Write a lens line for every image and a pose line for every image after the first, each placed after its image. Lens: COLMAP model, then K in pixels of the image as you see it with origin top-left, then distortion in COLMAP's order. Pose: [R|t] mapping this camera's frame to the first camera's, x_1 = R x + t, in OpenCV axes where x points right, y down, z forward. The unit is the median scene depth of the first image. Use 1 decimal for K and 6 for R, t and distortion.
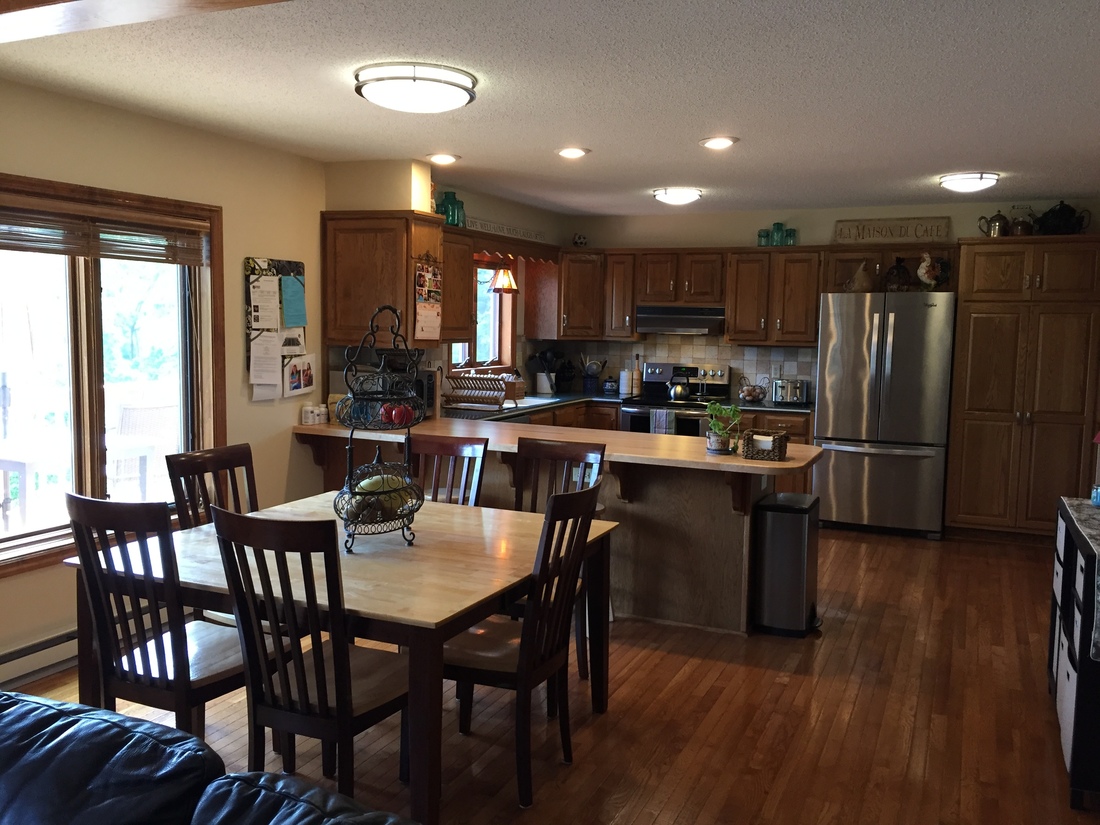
lens RADIAL K [[939.8, 0, 547.2], [0, 939.8, 409.8], [0, 0, 1]] dist [0.061155, -0.104389]
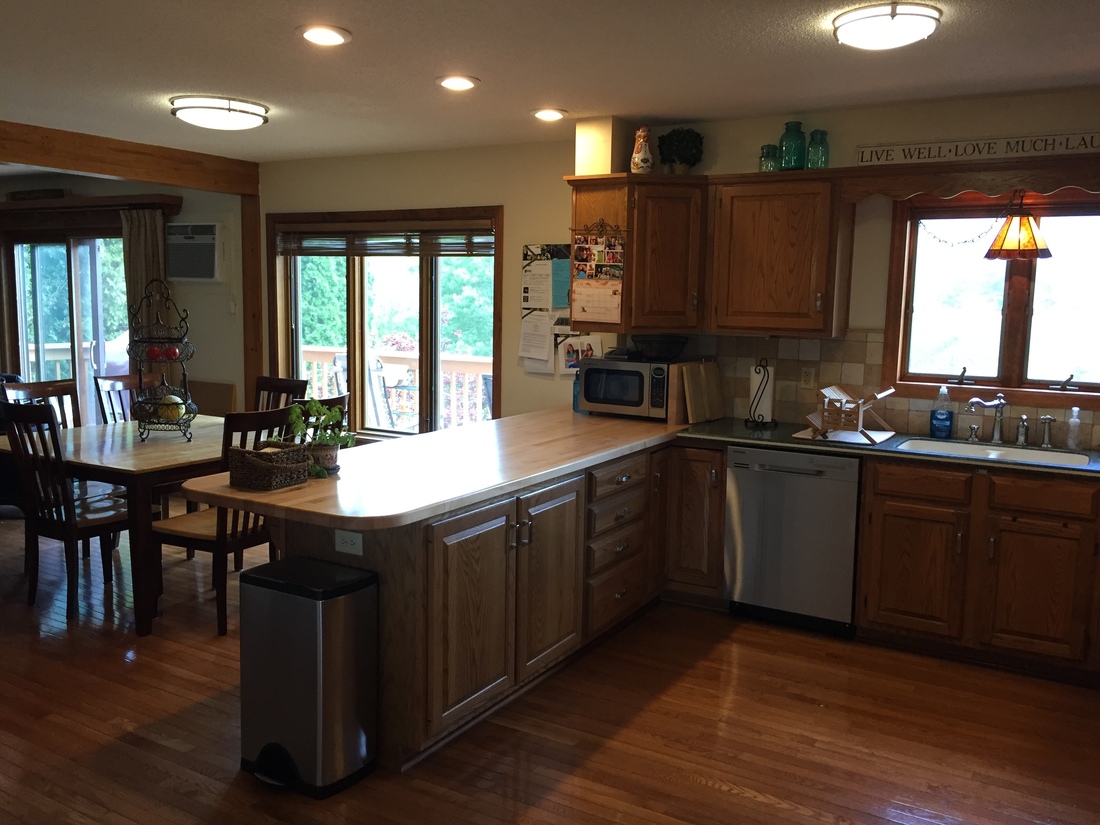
lens RADIAL K [[939.8, 0, 551.5], [0, 939.8, 415.7], [0, 0, 1]] dist [0.061155, -0.104389]
pose [[-0.115114, 0.105219, -0.987764, 0.626354], [-0.118084, 0.985874, 0.118779, -0.073672], [0.986309, 0.130312, -0.101063, 0.890333]]
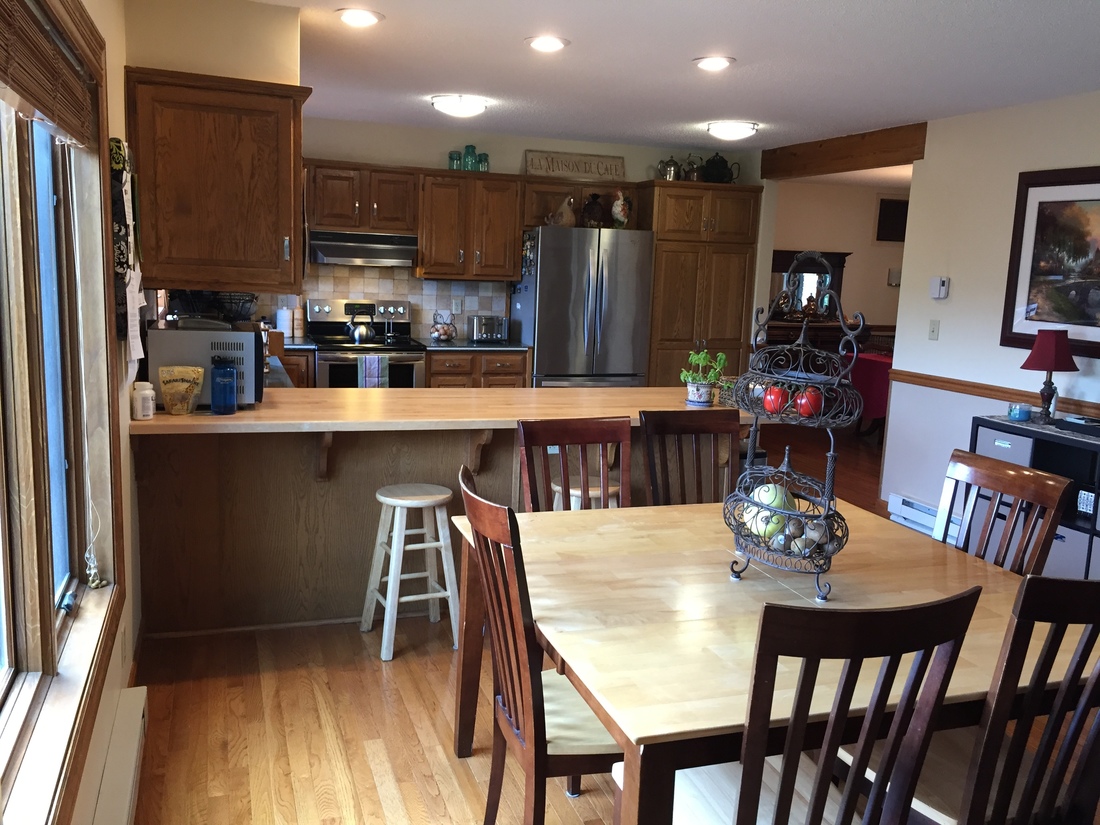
lens RADIAL K [[939.8, 0, 550.1], [0, 939.8, 410.3], [0, 0, 1]] dist [0.061155, -0.104389]
pose [[0.719068, -0.098142, 0.687974, -0.410106], [0.038258, 0.994067, 0.101820, -0.036501], [-0.693885, -0.046895, 0.718557, 0.311463]]
